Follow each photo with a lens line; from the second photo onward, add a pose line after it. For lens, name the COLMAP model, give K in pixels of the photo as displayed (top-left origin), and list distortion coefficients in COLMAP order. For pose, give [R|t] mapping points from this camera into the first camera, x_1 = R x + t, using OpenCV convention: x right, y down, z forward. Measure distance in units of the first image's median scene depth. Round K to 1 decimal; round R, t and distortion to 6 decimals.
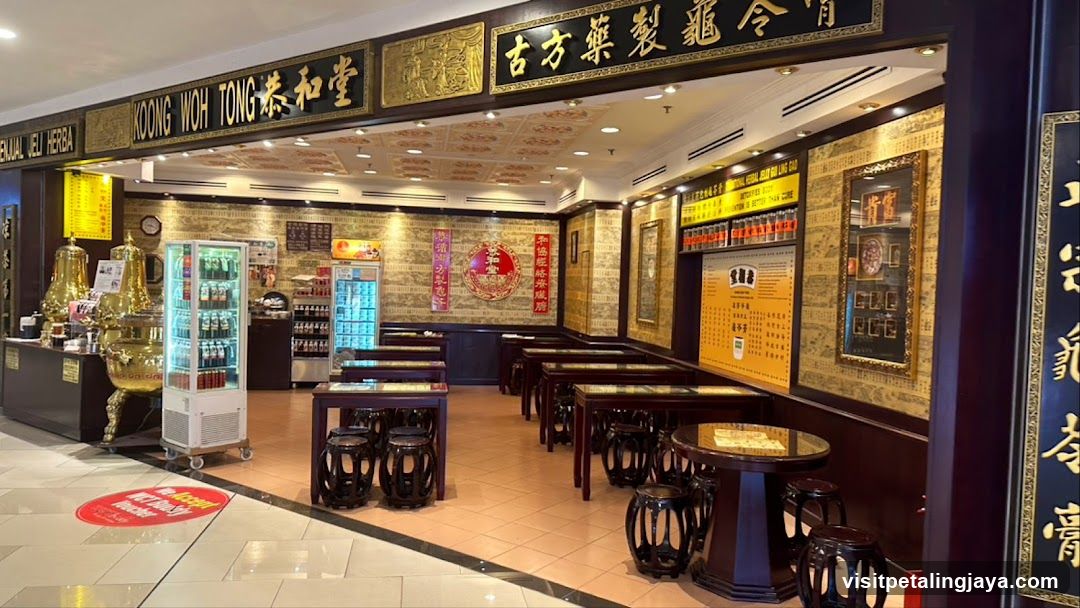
lens RADIAL K [[764.6, 0, 535.1], [0, 764.6, 316.7], [0, 0, 1]] dist [0.061728, -0.061278]
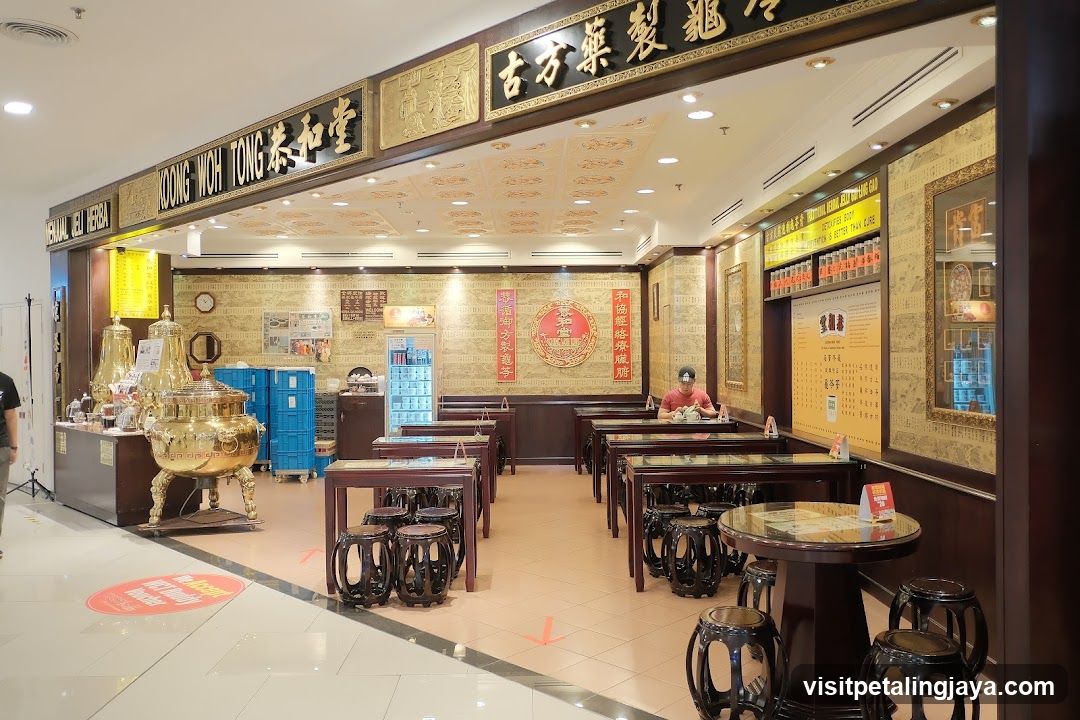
lens RADIAL K [[858.6, 0, 525.4], [0, 858.6, 370.2], [0, 0, 1]] dist [-0.039822, 0.029483]
pose [[0.988025, -0.037553, -0.149656, 0.075817], [0.033683, 0.999031, -0.028315, 0.013784], [0.150574, 0.022935, 0.988333, 0.032499]]
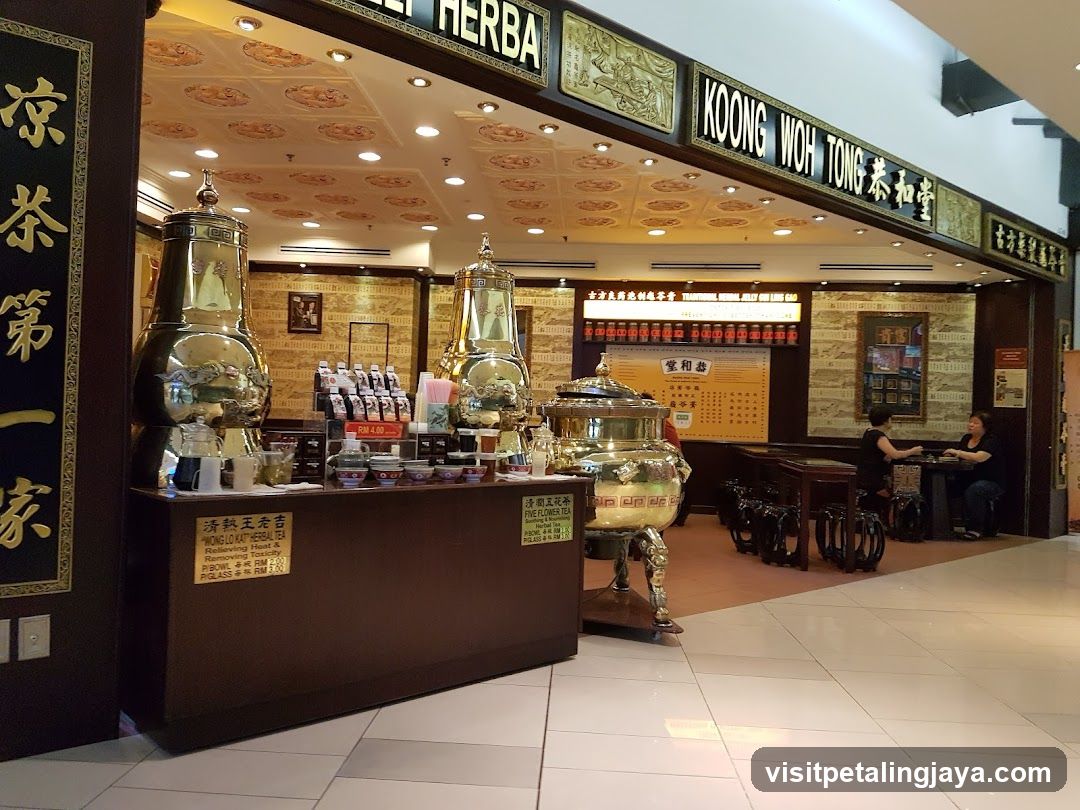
lens RADIAL K [[832.4, 0, 511.7], [0, 832.4, 412.1], [0, 0, 1]] dist [0.087599, -0.138044]
pose [[0.205258, -0.044517, 0.977695, -1.171810], [0.019423, 0.998954, 0.041407, -0.037126], [-0.978515, 0.010490, 0.205908, 0.974239]]
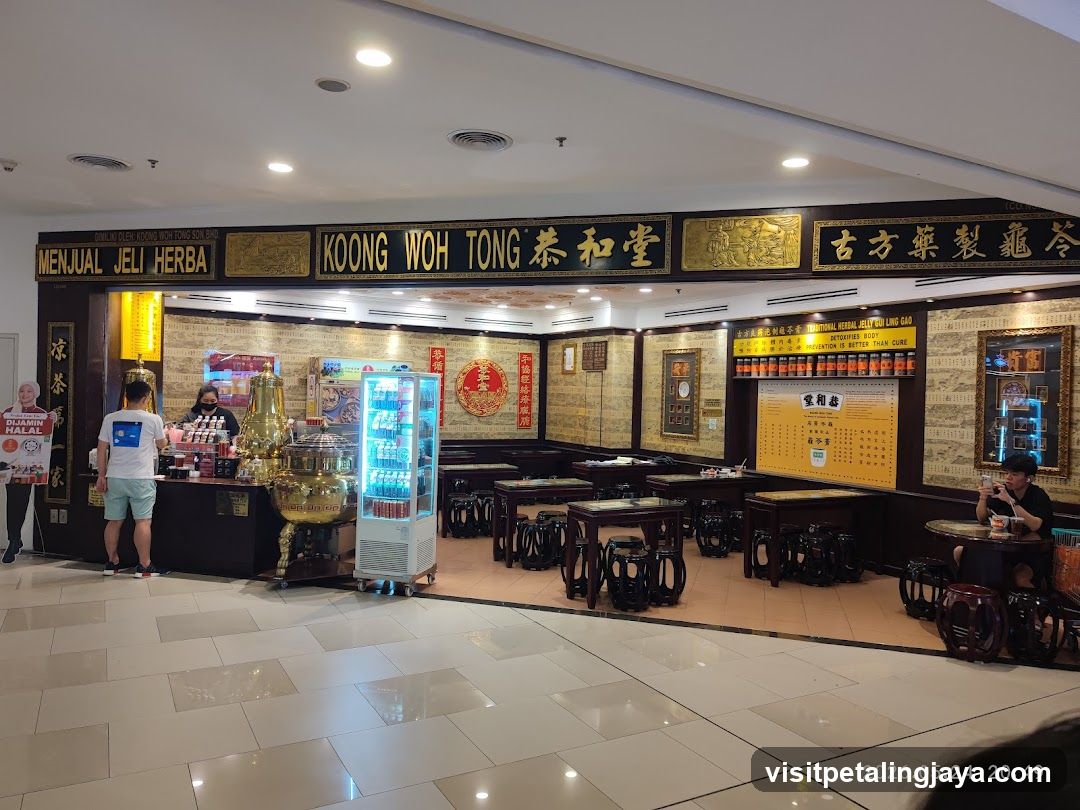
lens RADIAL K [[789.5, 0, 536.3], [0, 789.5, 402.1], [0, 0, 1]] dist [0.050186, -0.039773]
pose [[0.938061, -0.011045, 0.346295, -0.600298], [0.018159, 0.999685, -0.017306, -0.034677], [-0.345995, 0.022522, 0.937966, -0.053874]]
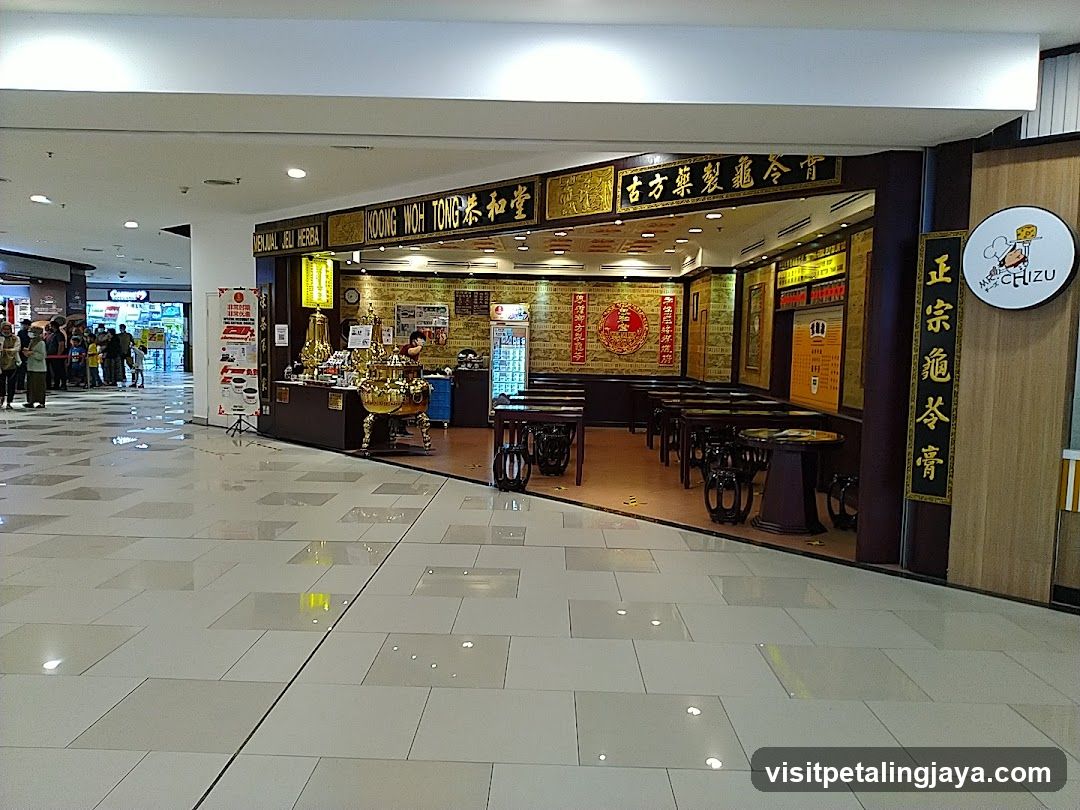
lens RADIAL K [[832.4, 0, 526.9], [0, 832.4, 408.5], [0, 0, 1]] dist [0.087599, -0.138044]
pose [[0.984081, 0.003762, -0.177680, 0.041071], [0.001974, 0.999483, 0.032091, 0.034097], [0.177709, -0.031930, 0.983565, -0.456168]]
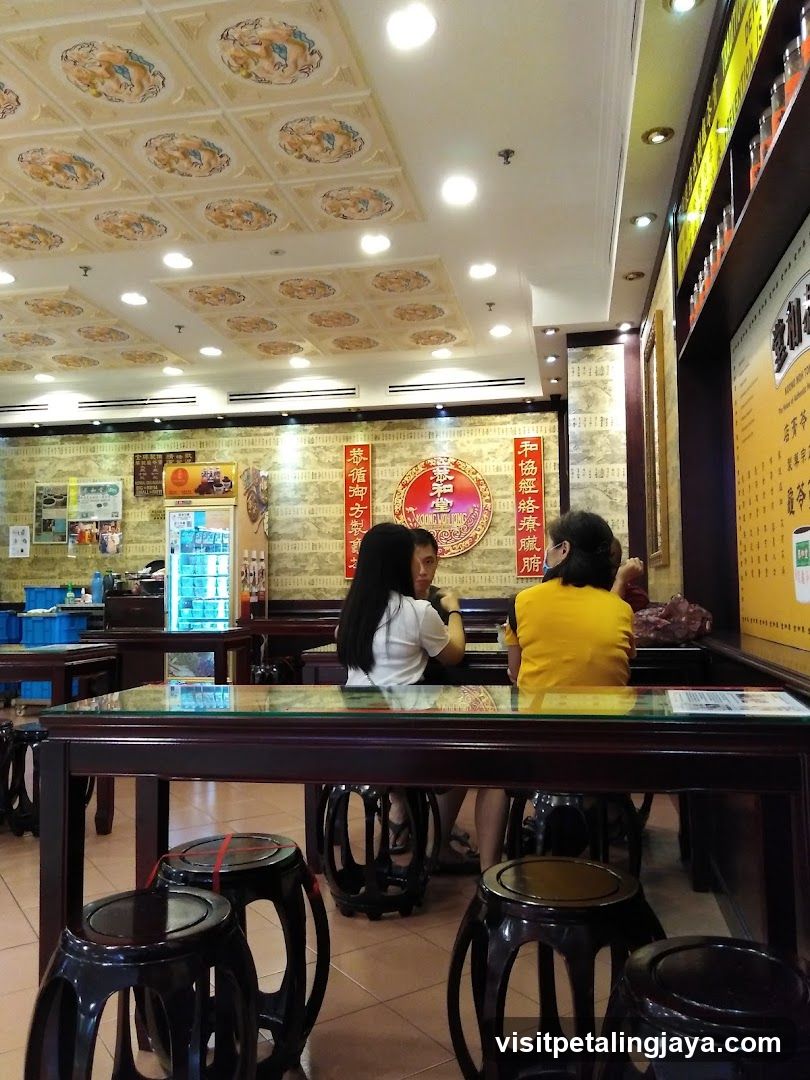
lens RADIAL K [[832.4, 0, 410.2], [0, 832.4, 533.0], [0, 0, 1]] dist [0.087599, -0.138044]
pose [[0.936500, -0.065558, -0.344484, 0.231863], [0.025284, 0.992436, -0.120131, 0.059497], [0.349754, 0.103793, 0.931074, 0.665243]]
